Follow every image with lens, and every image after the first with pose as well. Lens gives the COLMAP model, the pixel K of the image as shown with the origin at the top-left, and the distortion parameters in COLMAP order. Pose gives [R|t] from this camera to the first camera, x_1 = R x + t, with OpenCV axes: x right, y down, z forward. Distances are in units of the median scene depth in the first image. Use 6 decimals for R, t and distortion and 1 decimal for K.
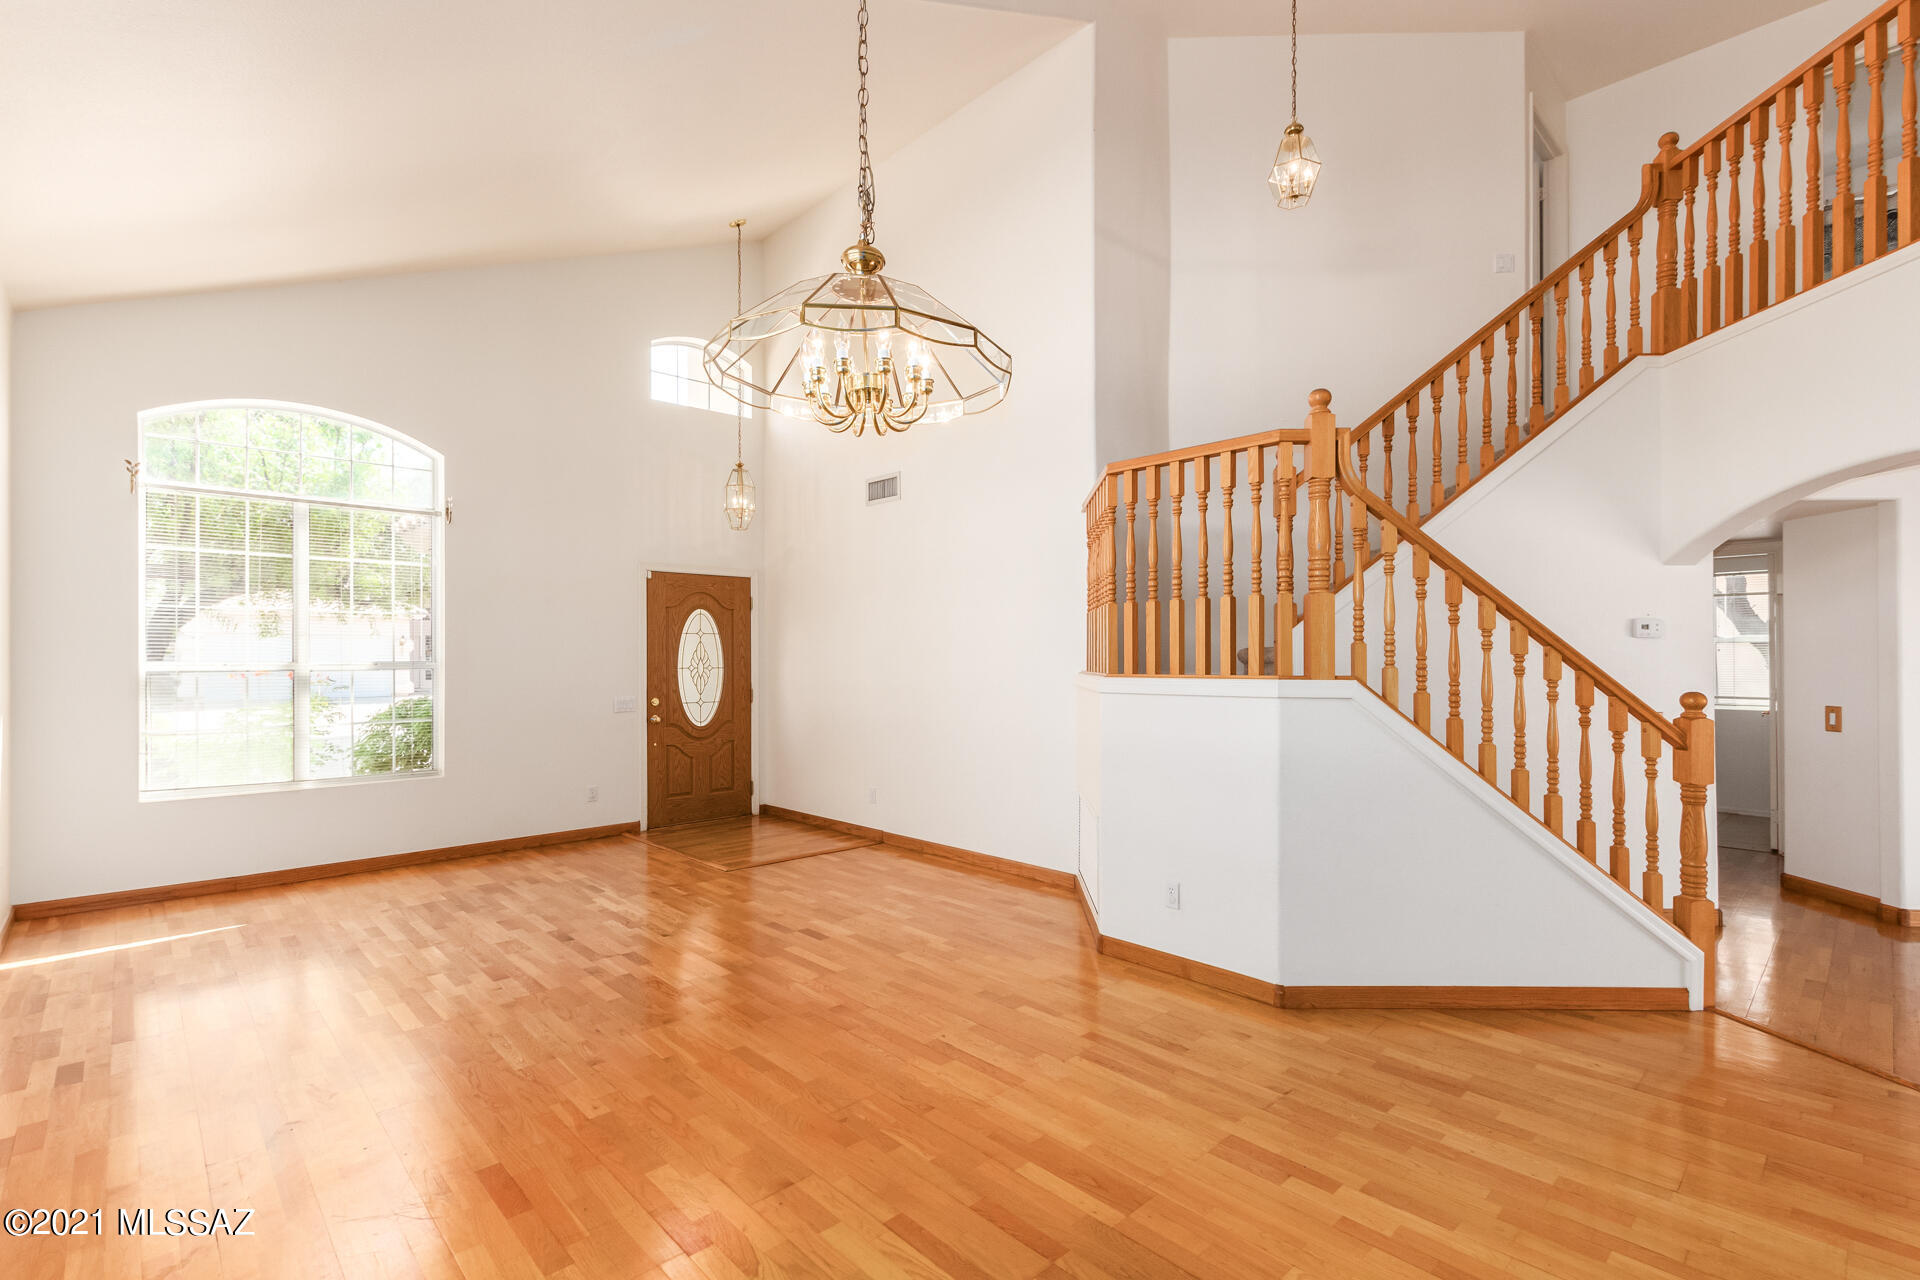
lens RADIAL K [[883.0, 0, 968.0], [0, 883.0, 653.5], [0, 0, 1]] dist [0.000131, 0.000992]
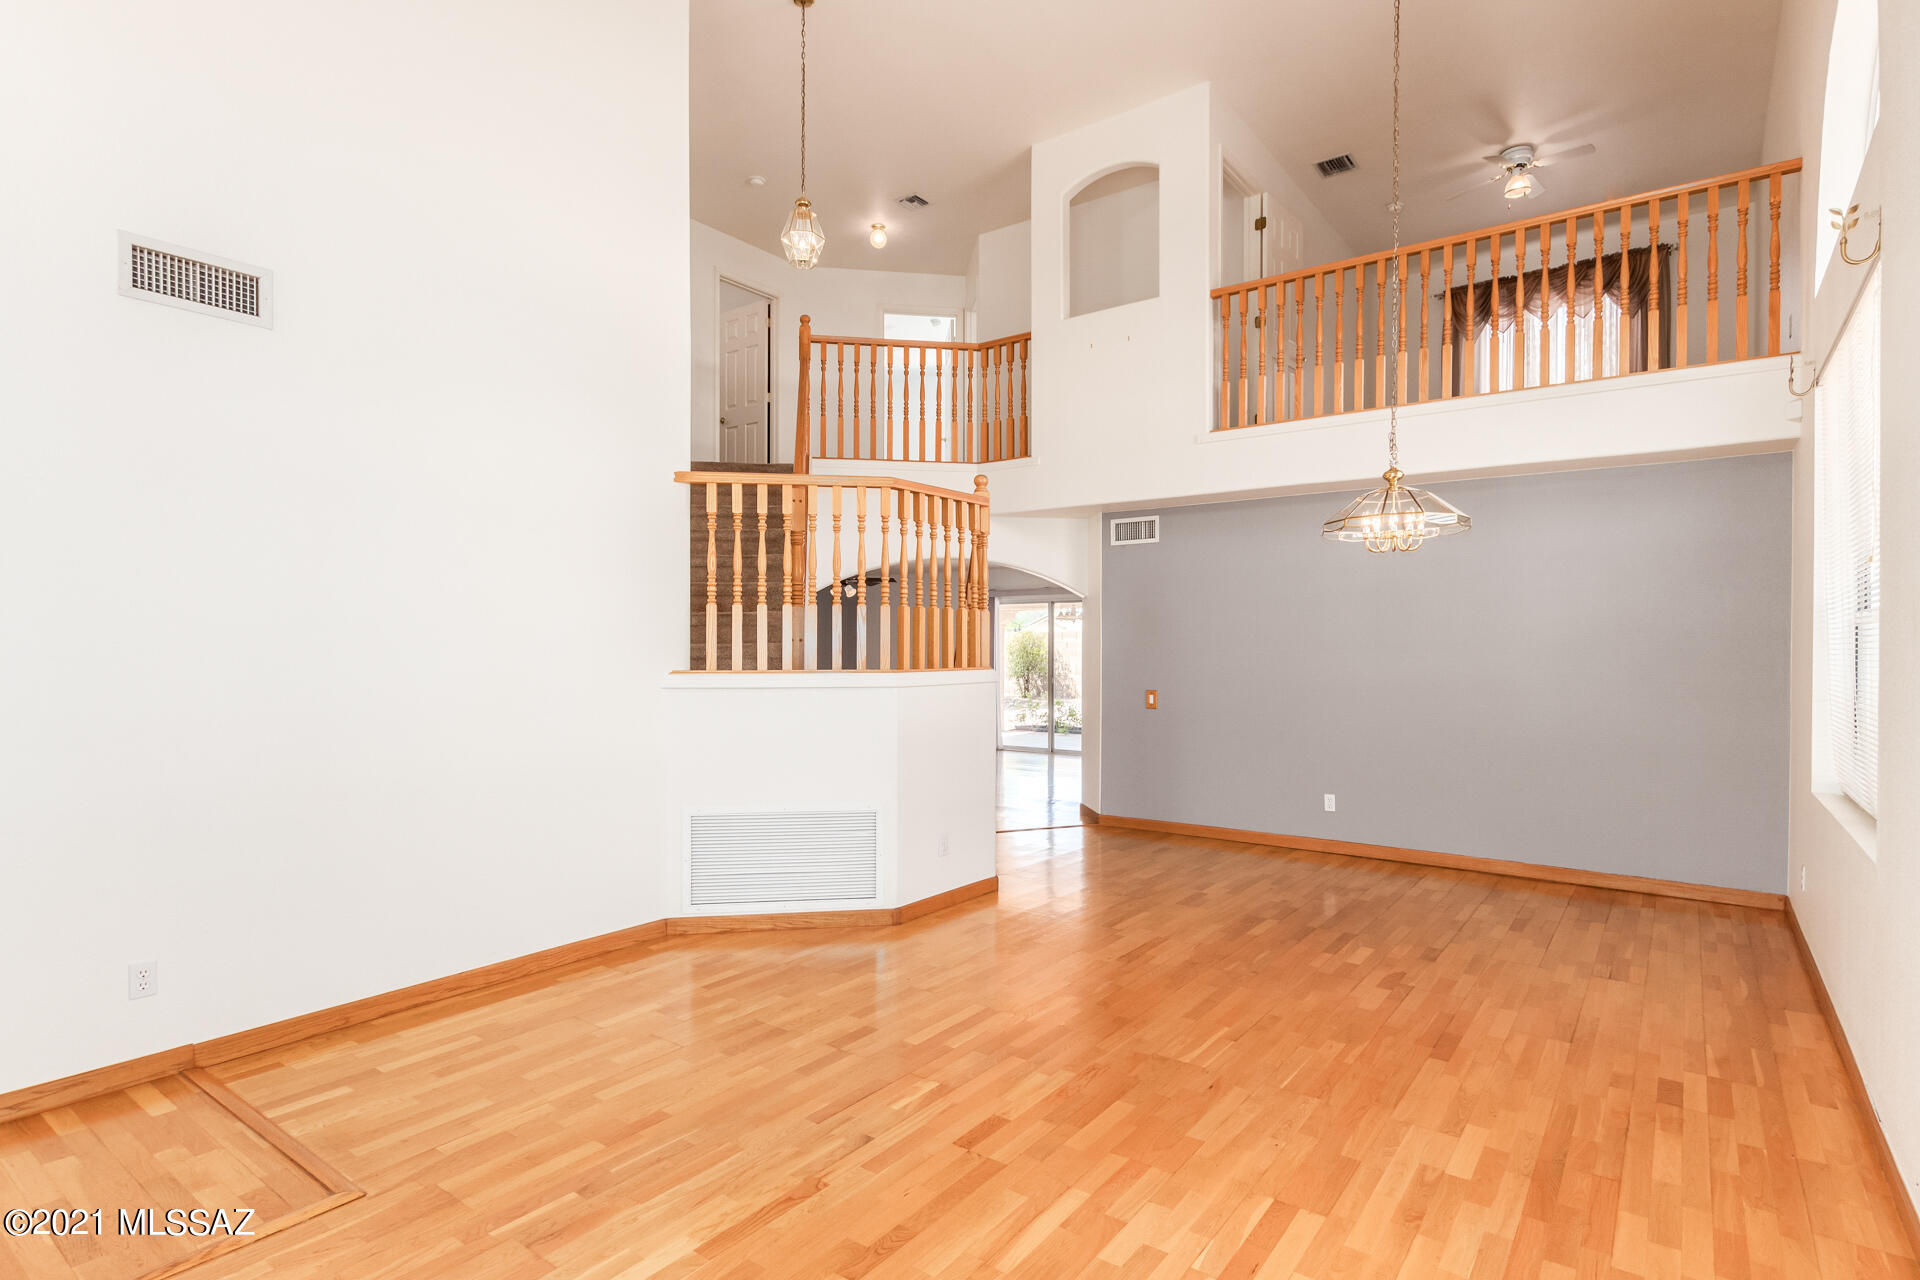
lens RADIAL K [[982.4, 0, 965.2], [0, 982.4, 644.9], [0, 0, 1]] dist [0.001417, -0.001936]
pose [[-0.178060, 0.002353, 0.984017, -1.114564], [-0.005269, 0.999981, -0.003344, -0.006932], [-0.984005, -0.005781, -0.178044, 1.179863]]
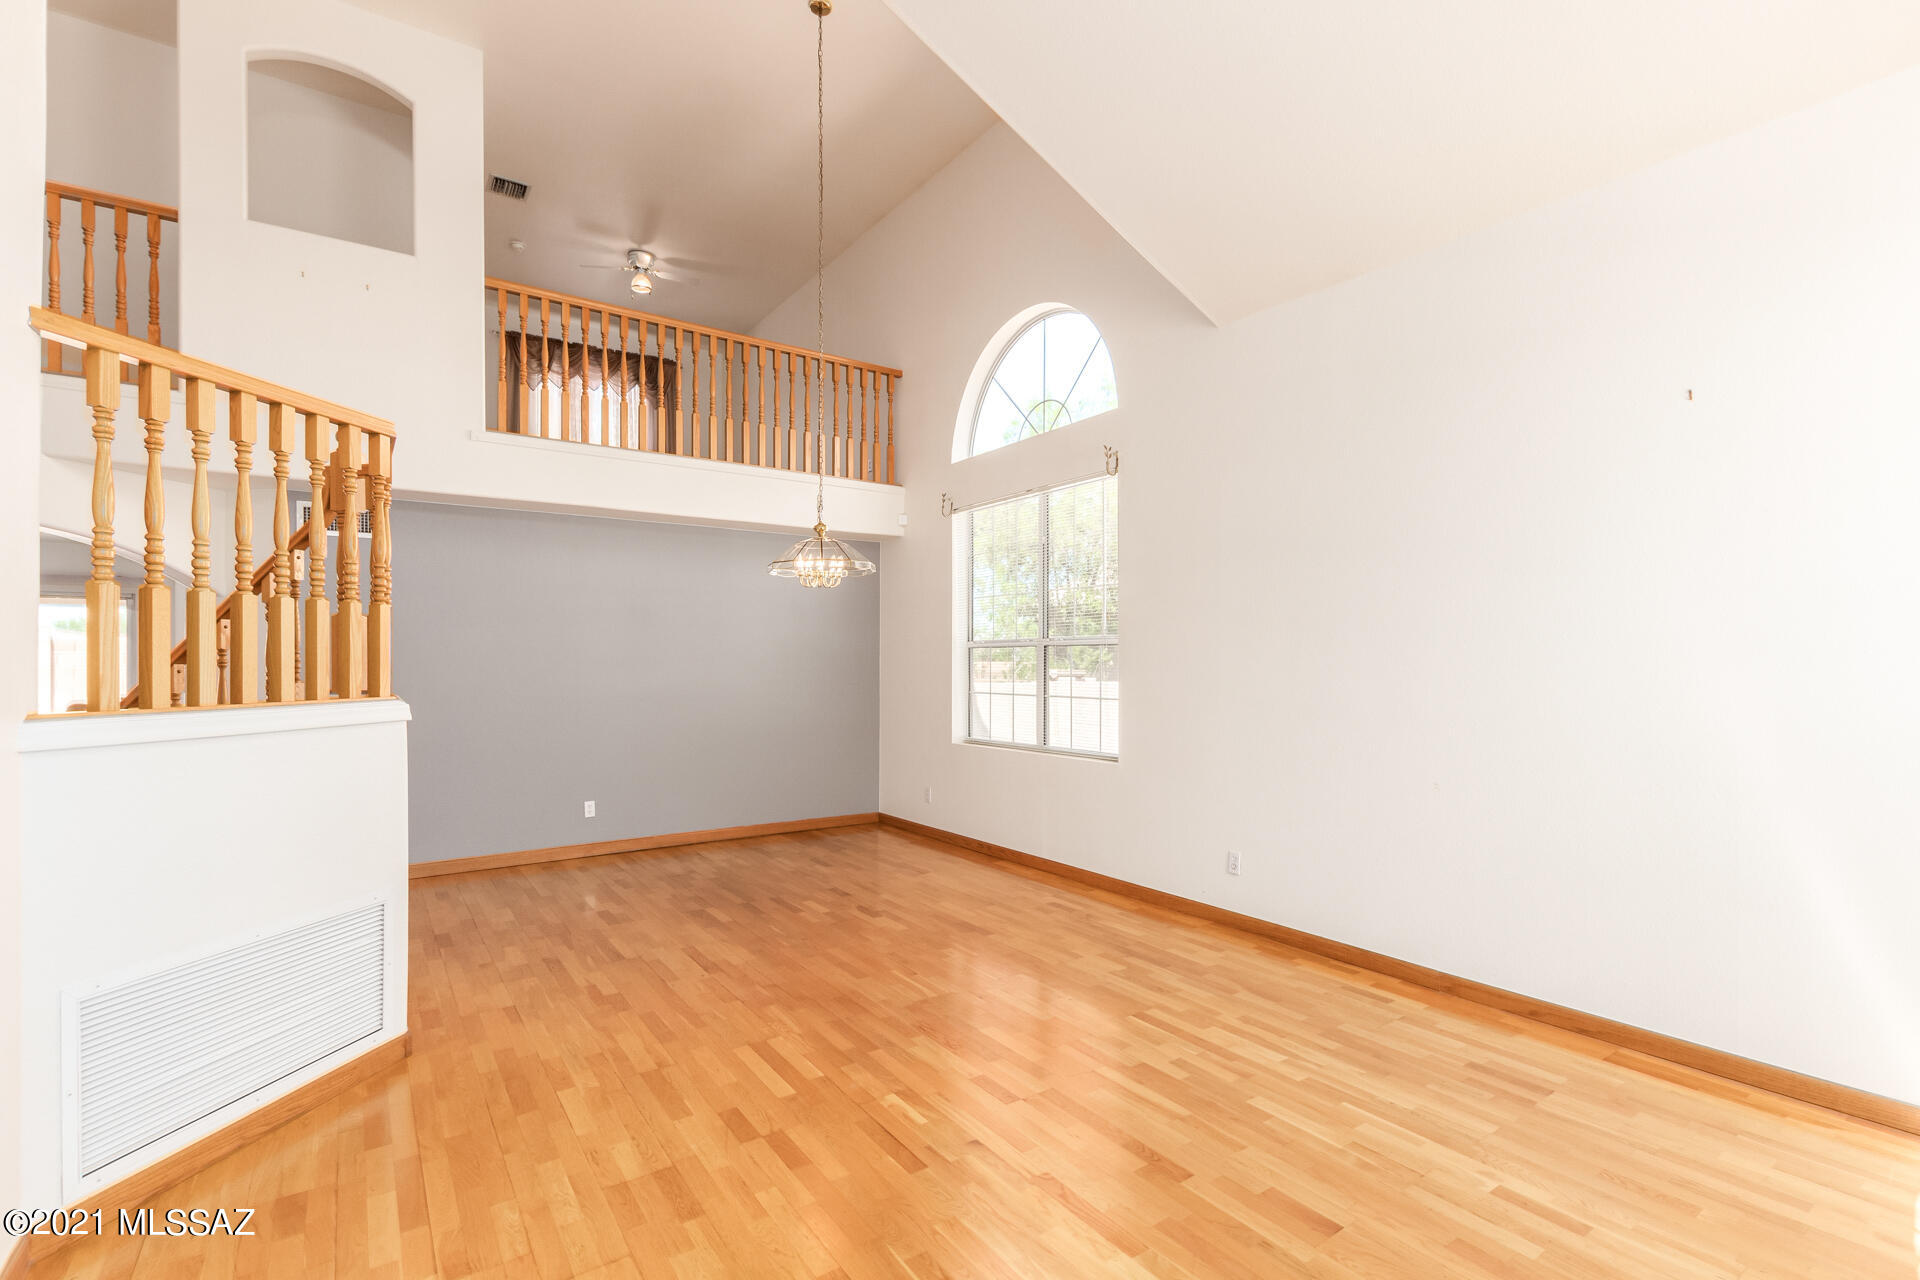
lens RADIAL K [[883.0, 0, 993.4], [0, 883.0, 661.3], [0, 0, 1]] dist [0.000131, 0.000992]
pose [[-0.992664, 0.003997, 0.120841, -0.479522], [0.003562, 0.999986, -0.003817, -0.005549], [-0.120855, -0.003358, -0.992664, 1.783136]]
